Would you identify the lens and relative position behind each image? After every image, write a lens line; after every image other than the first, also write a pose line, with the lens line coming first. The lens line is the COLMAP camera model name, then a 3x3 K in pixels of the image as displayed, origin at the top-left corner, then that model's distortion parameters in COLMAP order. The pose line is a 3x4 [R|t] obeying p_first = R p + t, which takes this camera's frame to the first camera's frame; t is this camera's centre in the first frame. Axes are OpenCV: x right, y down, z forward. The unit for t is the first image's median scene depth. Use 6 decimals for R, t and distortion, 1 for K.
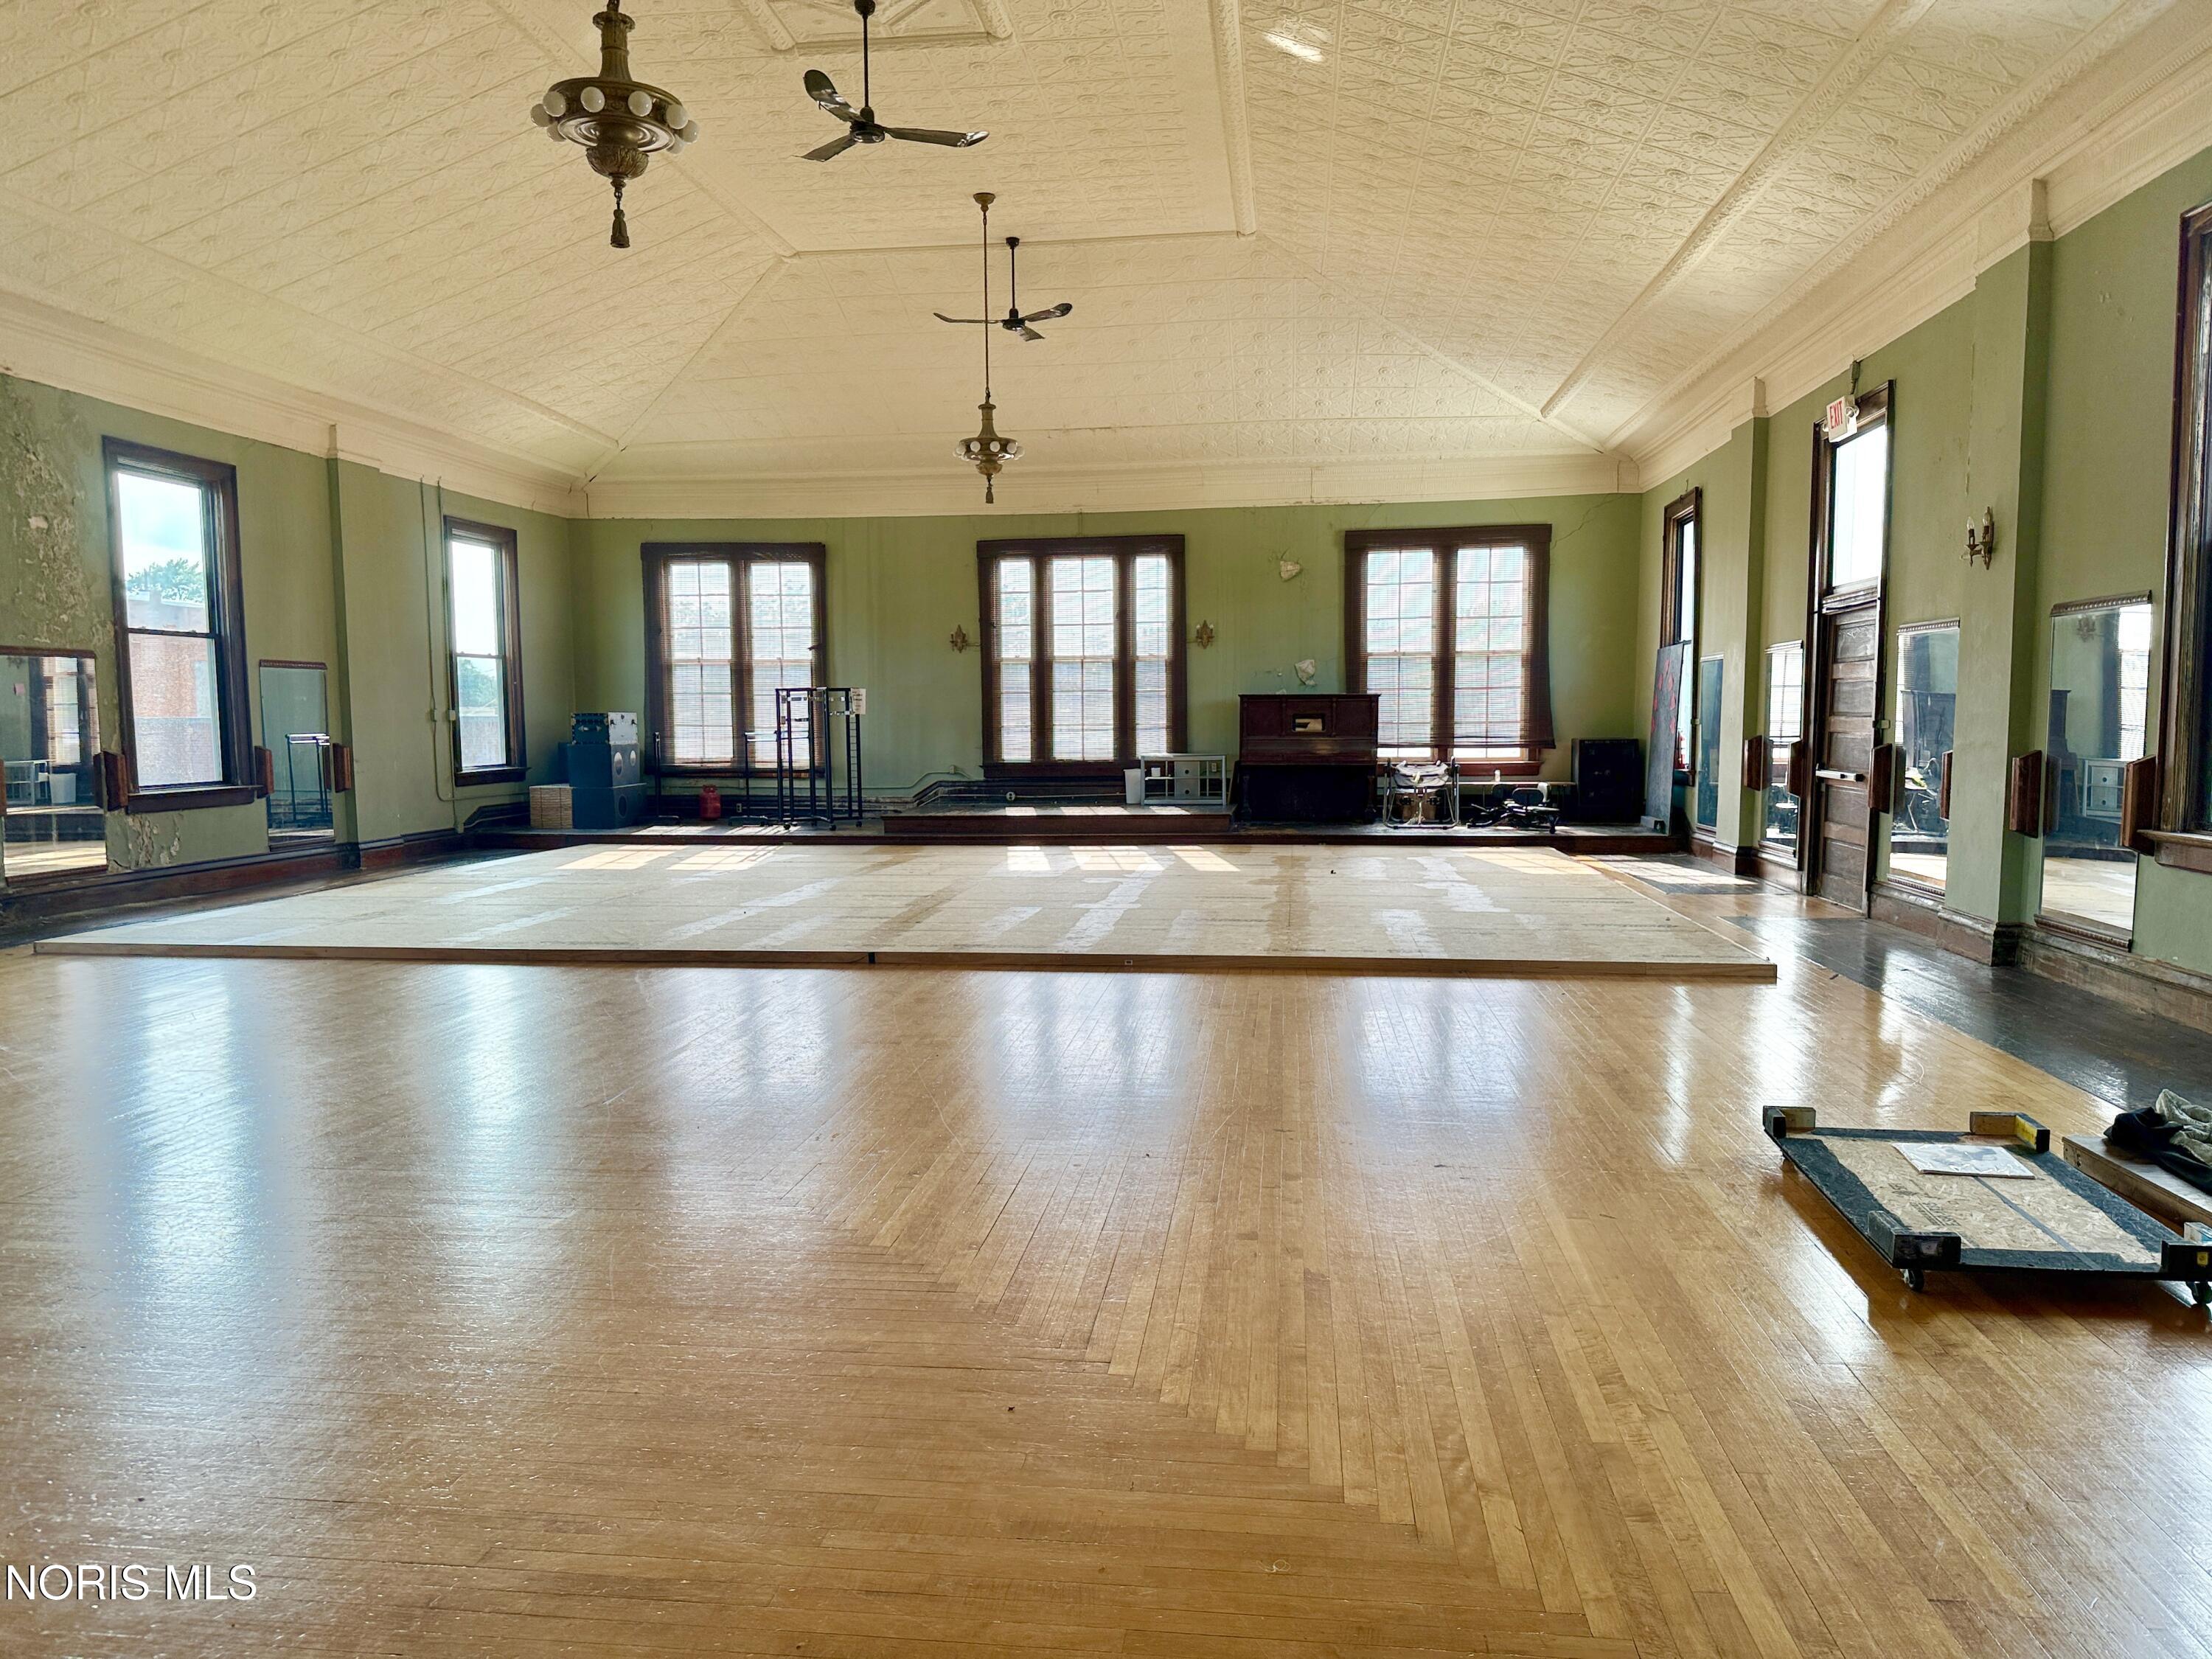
lens RADIAL K [[1561.5, 0, 1112.7], [0, 1561.5, 852.8], [0, 0, 1]] dist [0.069373, -0.078325]
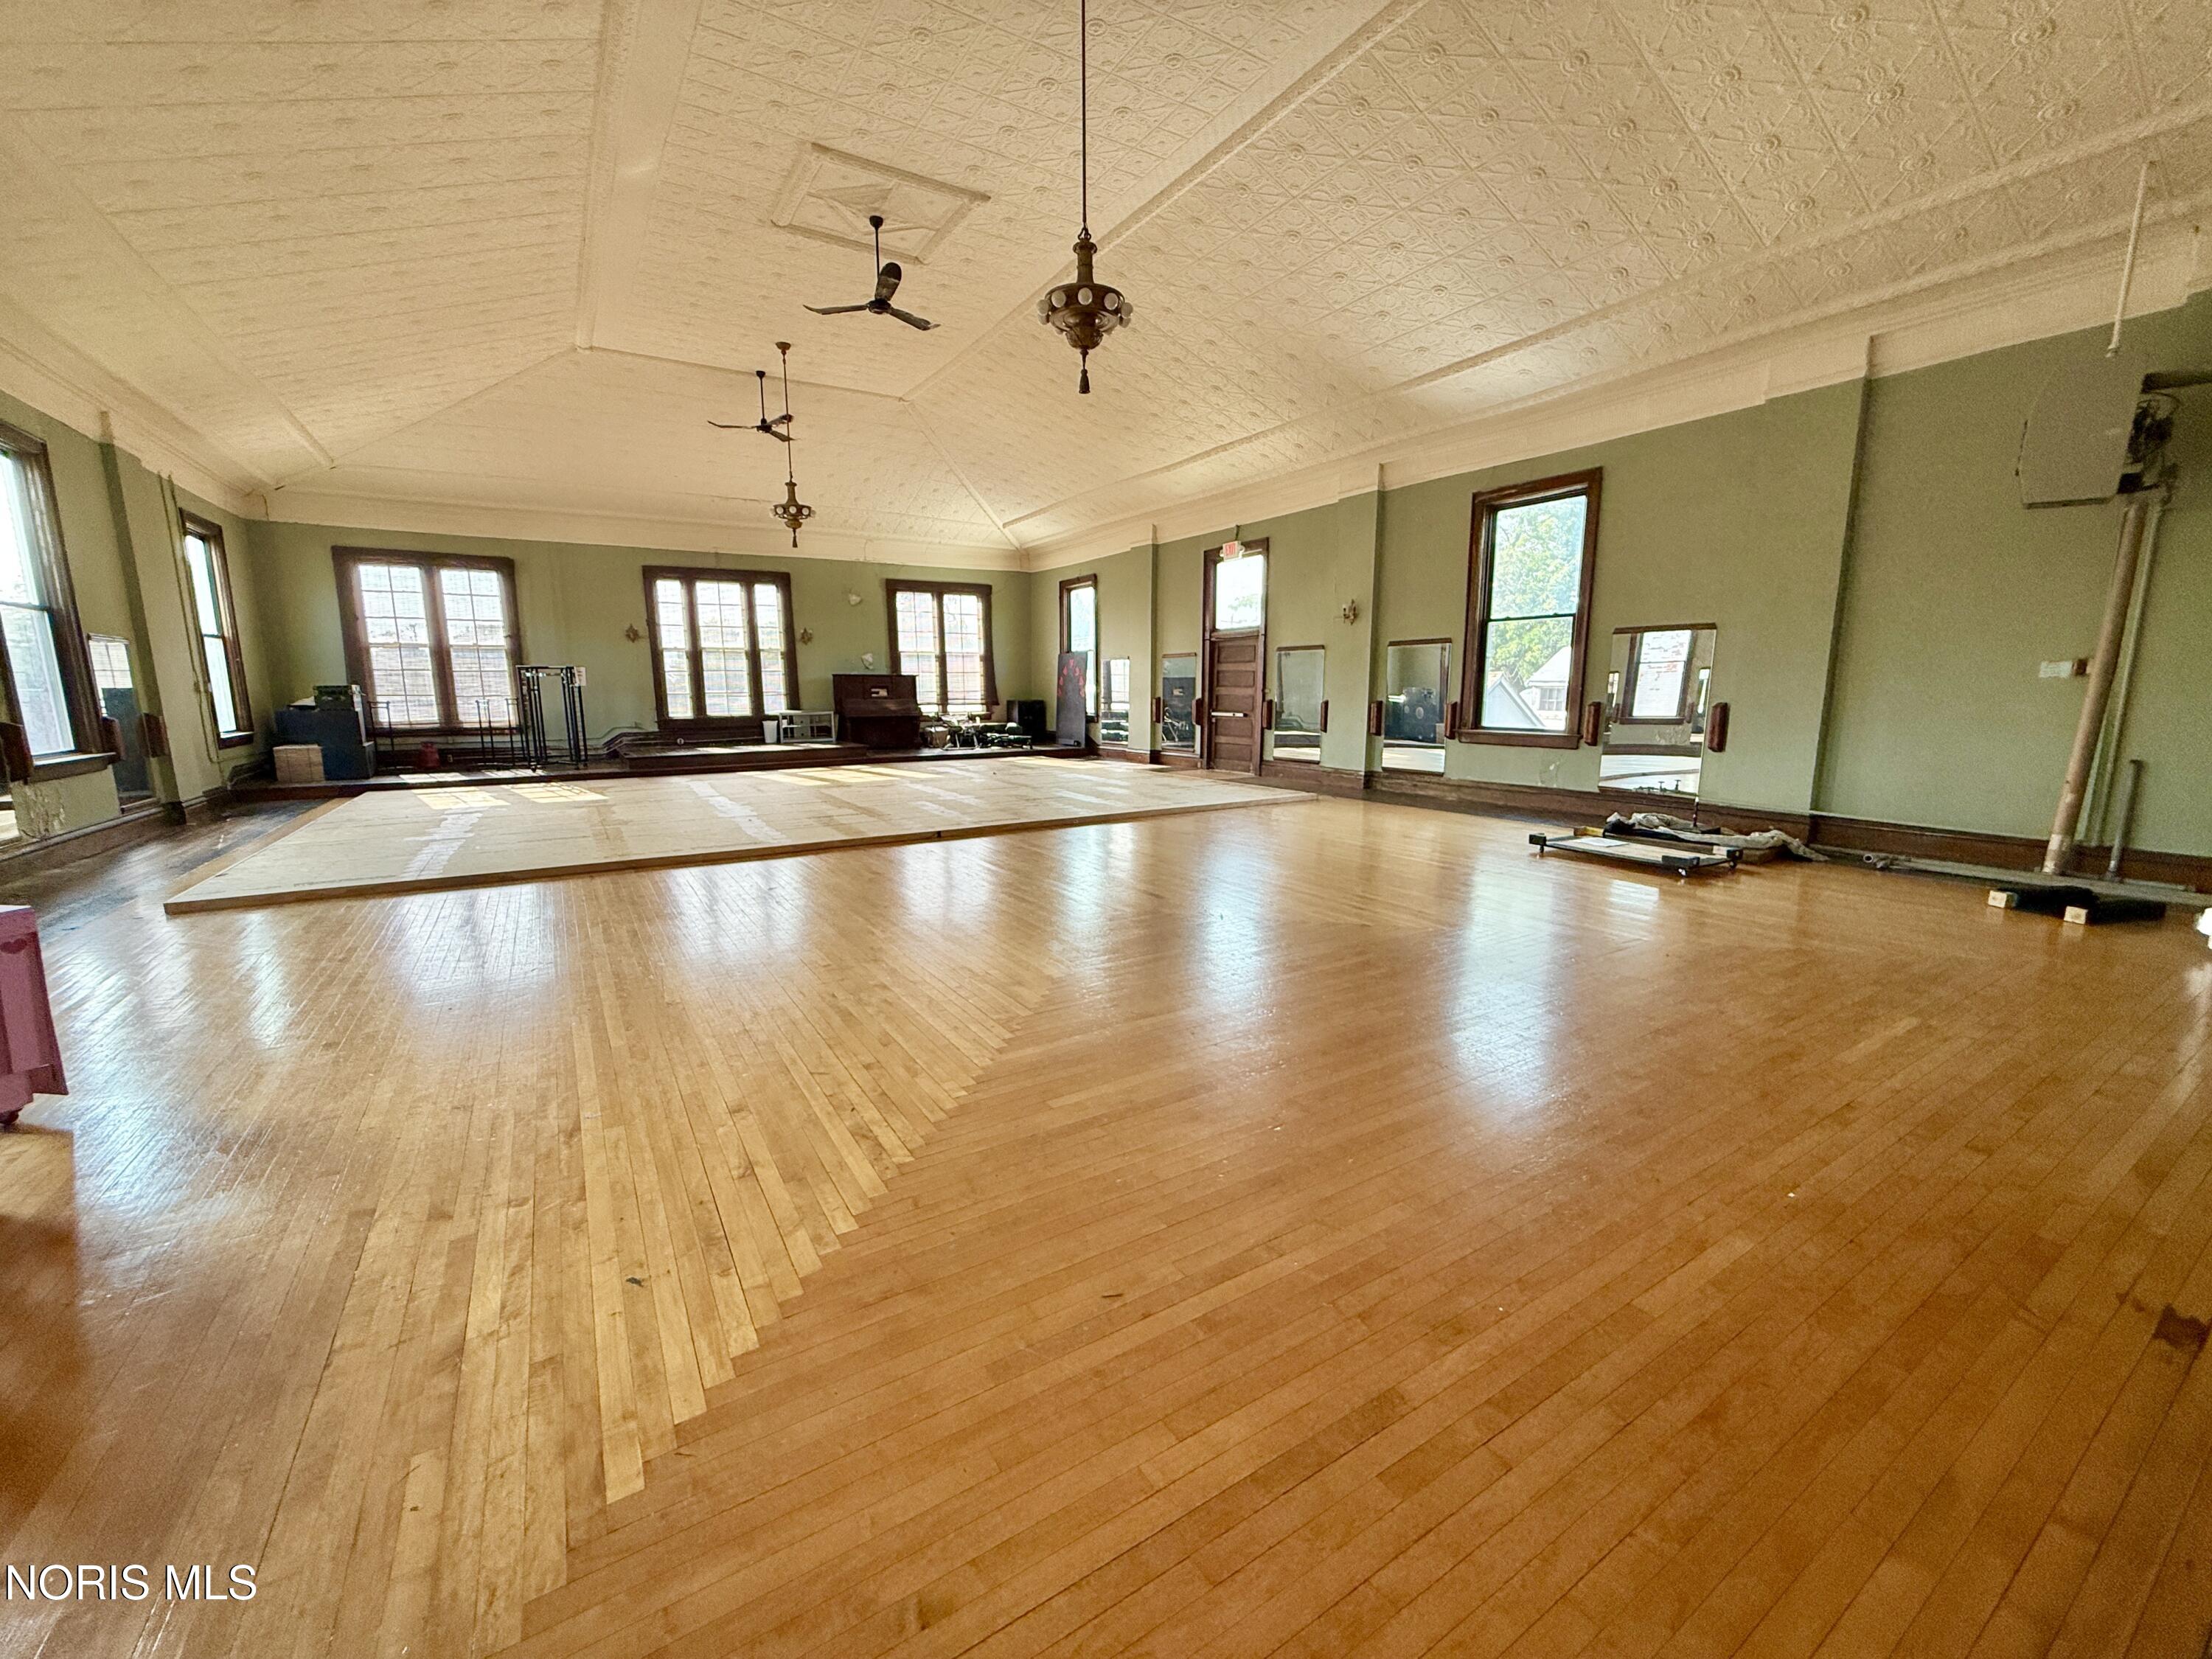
lens RADIAL K [[888.1, 0, 1096.7], [0, 888.1, 810.6], [0, 0, 1]] dist [-0.002327, -0.000172]
pose [[0.778157, -0.085079, 0.622280, -0.312921], [0.055416, 0.996219, 0.066908, -0.005906], [-0.625620, -0.017580, 0.779930, 0.099328]]
